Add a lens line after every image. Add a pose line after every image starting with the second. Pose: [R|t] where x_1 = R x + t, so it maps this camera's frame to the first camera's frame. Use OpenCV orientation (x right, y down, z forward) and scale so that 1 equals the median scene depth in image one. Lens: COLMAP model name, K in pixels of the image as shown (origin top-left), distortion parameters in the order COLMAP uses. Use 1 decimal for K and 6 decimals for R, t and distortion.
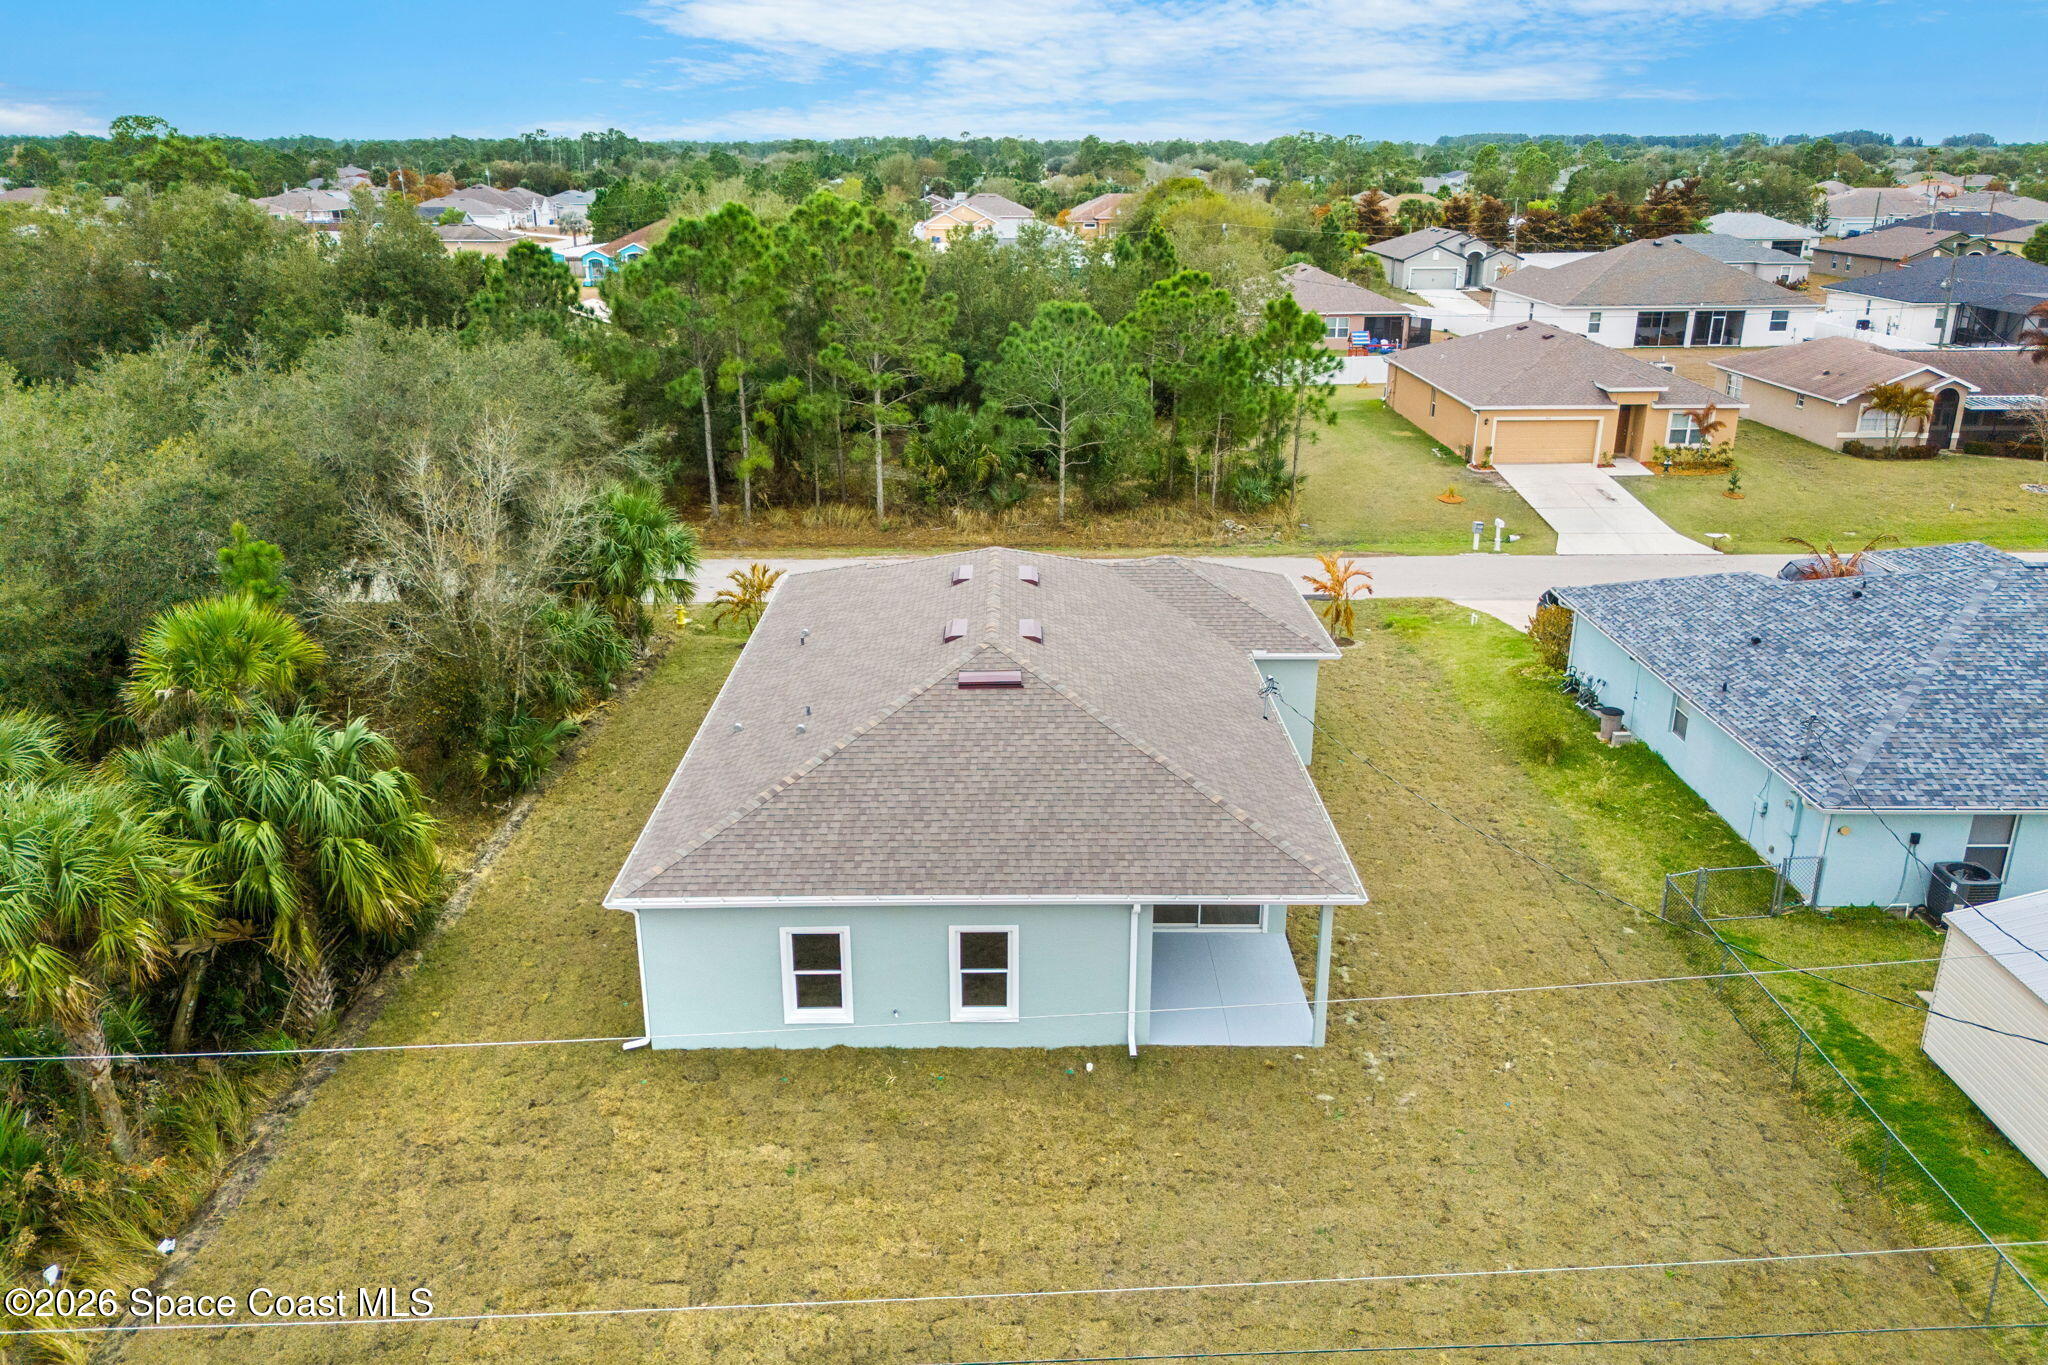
lens RADIAL K [[1488.9, 0, 1023.0], [0, 1488.9, 711.0], [0, 0, 1]] dist [0.094045, -0.110354]
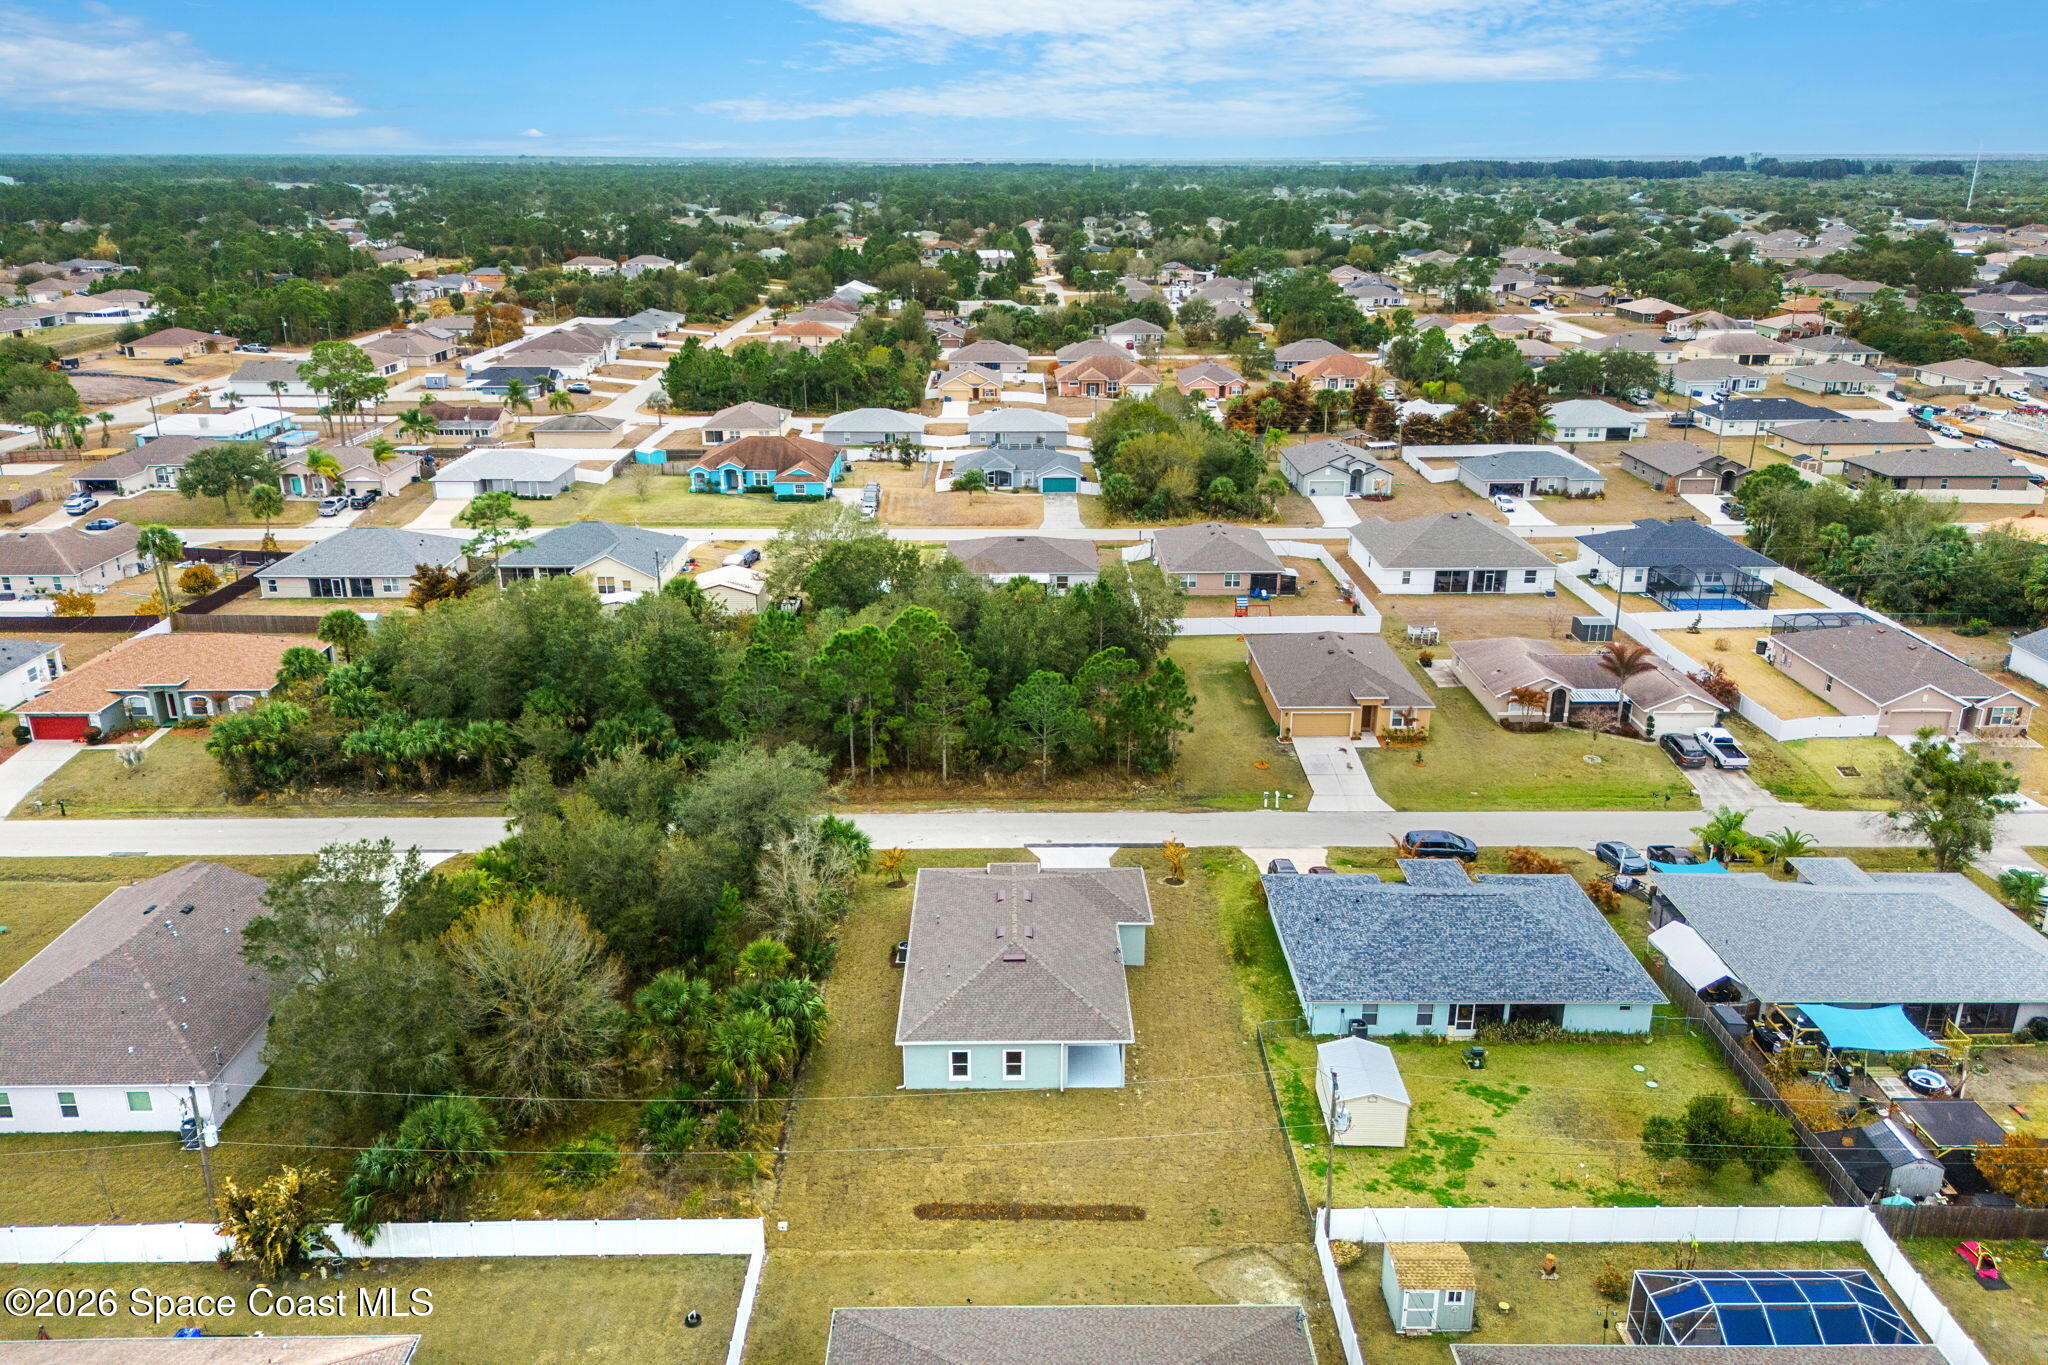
lens RADIAL K [[1488.9, 0, 1023.0], [0, 1488.9, 711.0], [0, 0, 1]] dist [0.094045, -0.110354]
pose [[0.999994, -0.001398, 0.003142, -0.006500], [0.001402, 0.999998, -0.001514, -0.226649], [-0.003140, 0.001518, 0.999994, -0.862067]]
